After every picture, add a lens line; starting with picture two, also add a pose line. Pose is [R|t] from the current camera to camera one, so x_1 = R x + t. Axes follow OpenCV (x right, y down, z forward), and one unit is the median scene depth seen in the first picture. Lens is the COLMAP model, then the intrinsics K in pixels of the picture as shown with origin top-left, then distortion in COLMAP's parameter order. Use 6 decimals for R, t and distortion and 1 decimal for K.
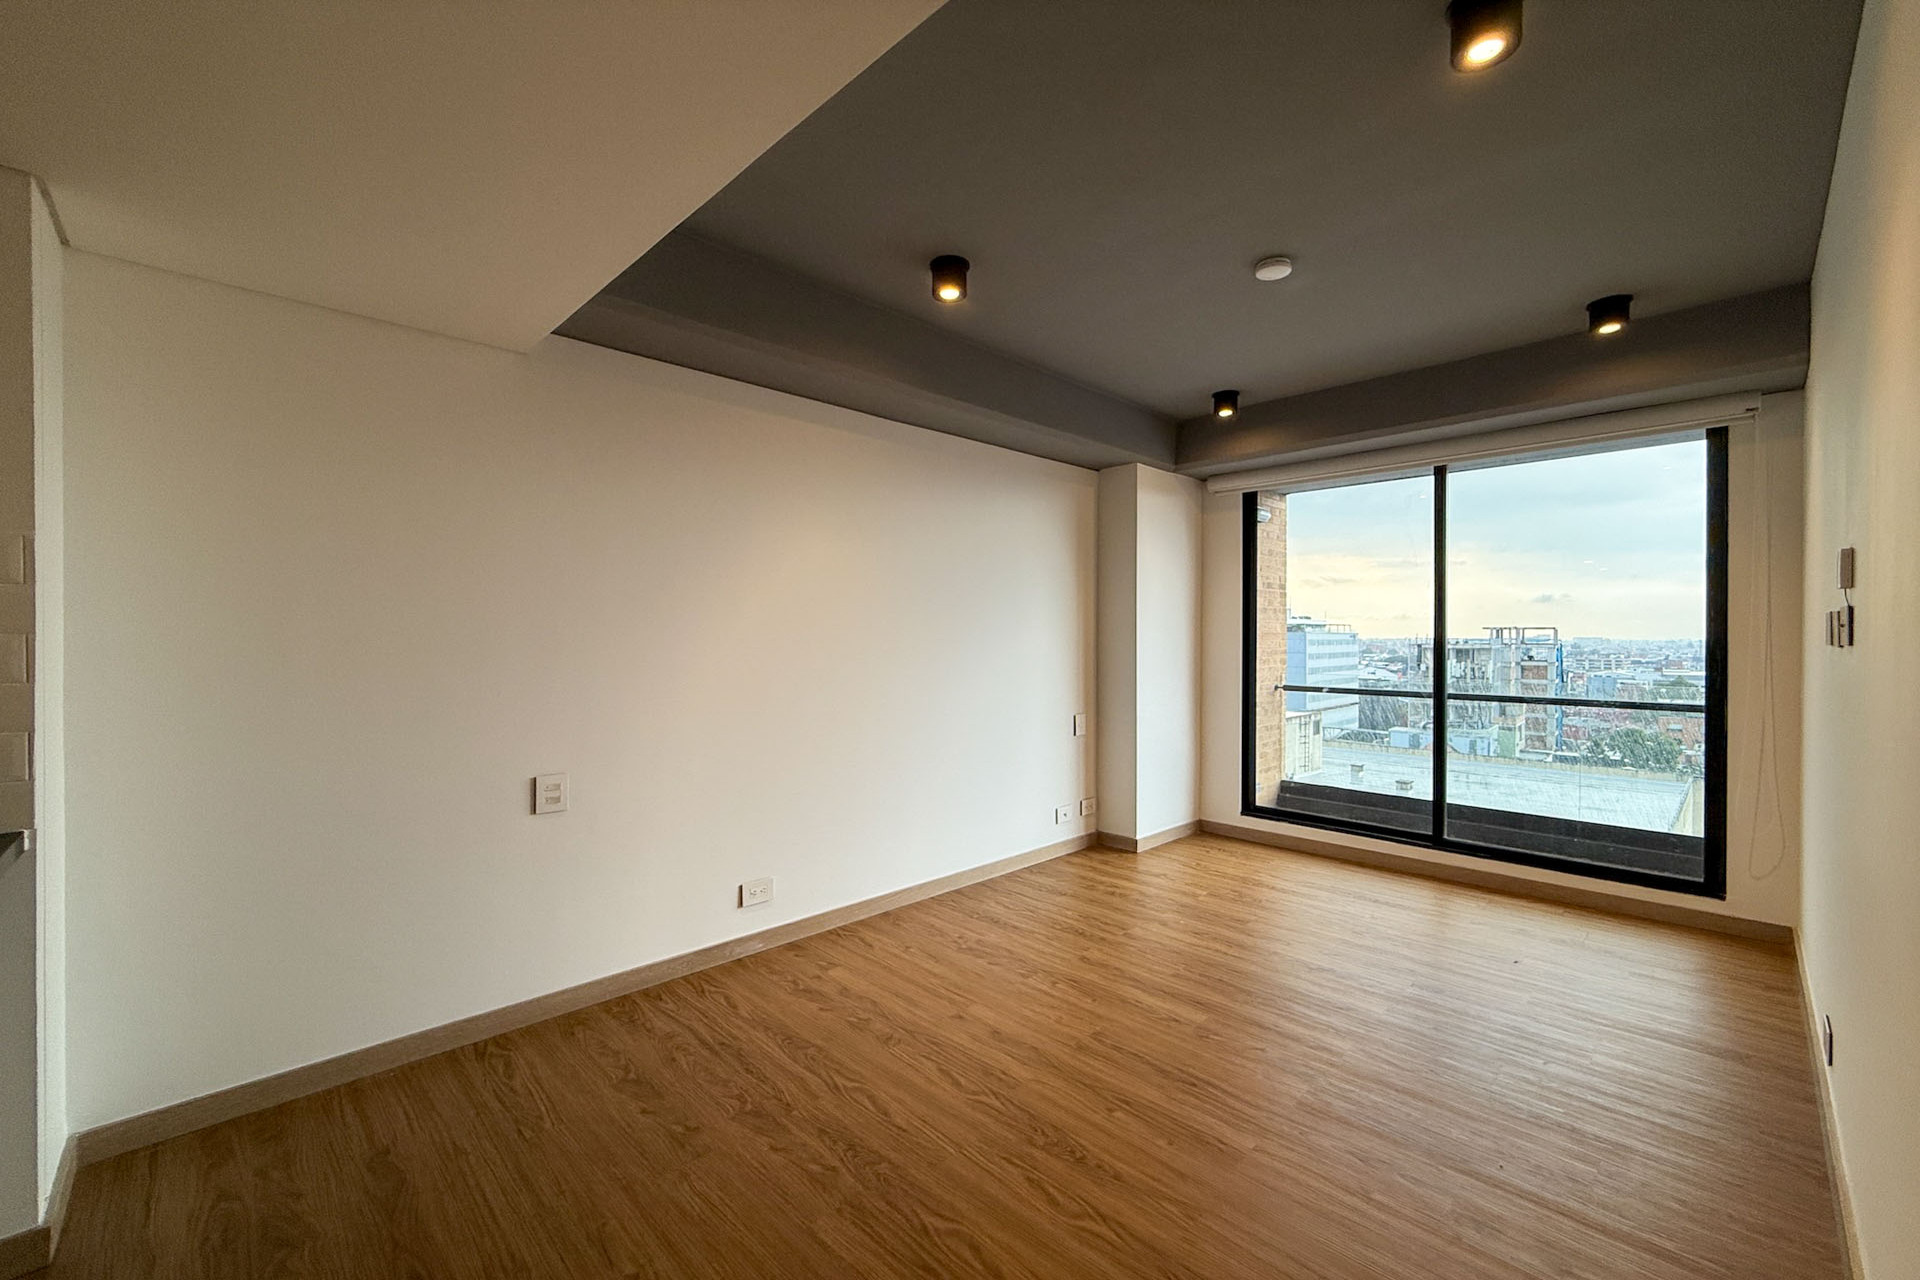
lens RADIAL K [[769.2, 0, 952.9], [0, 769.2, 641.8], [0, 0, 1]] dist [0.001418, -0.000085]
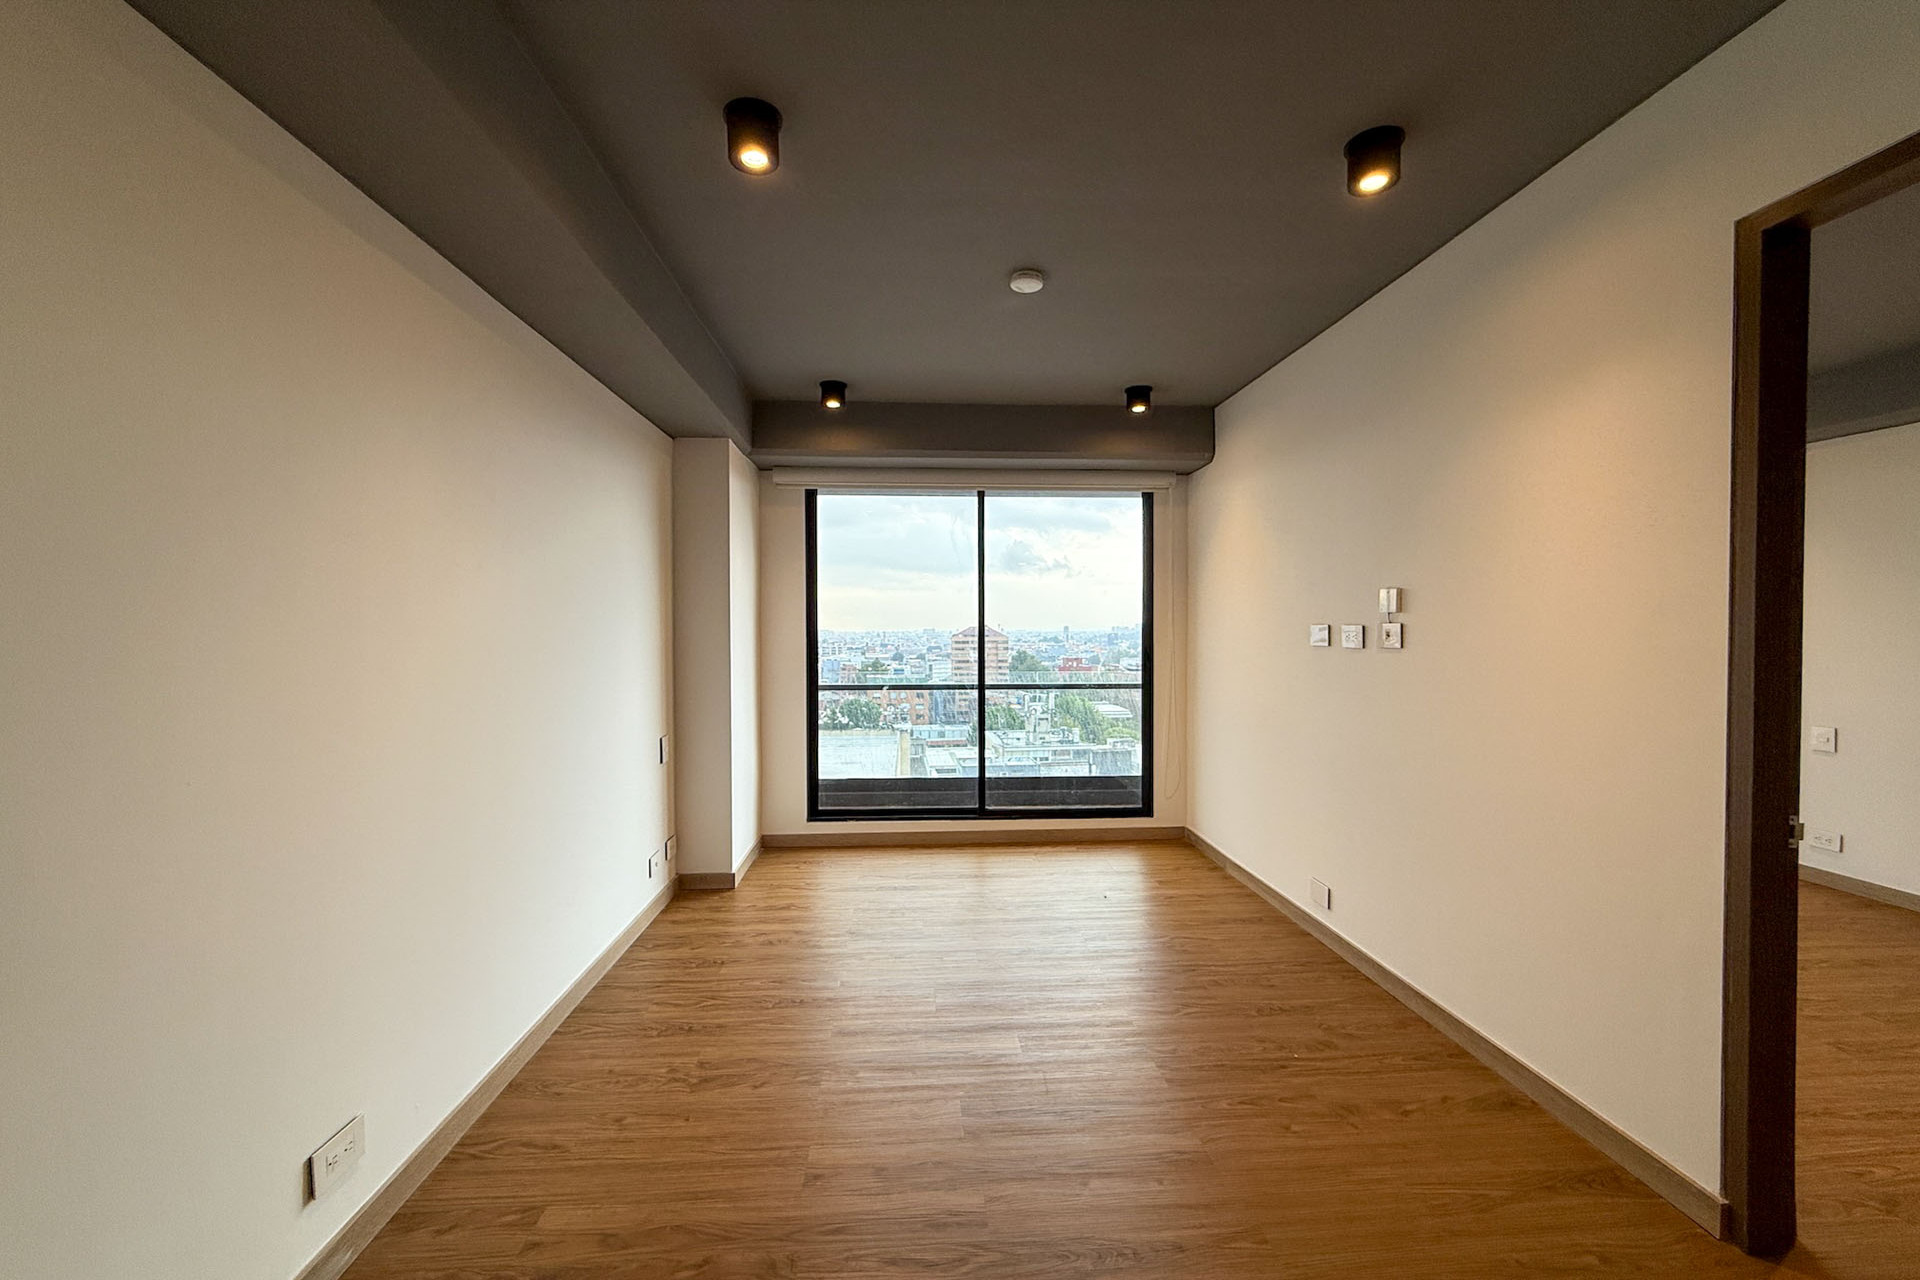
lens RADIAL K [[767.1, 0, 954.6], [0, 767.1, 638.1], [0, 0, 1]] dist [-0.001566, 0.000185]
pose [[0.654791, -0.008551, 0.755761, -0.316662], [0.009513, 0.999950, 0.003072, -0.010074], [-0.755750, 0.005178, 0.654840, 0.312396]]
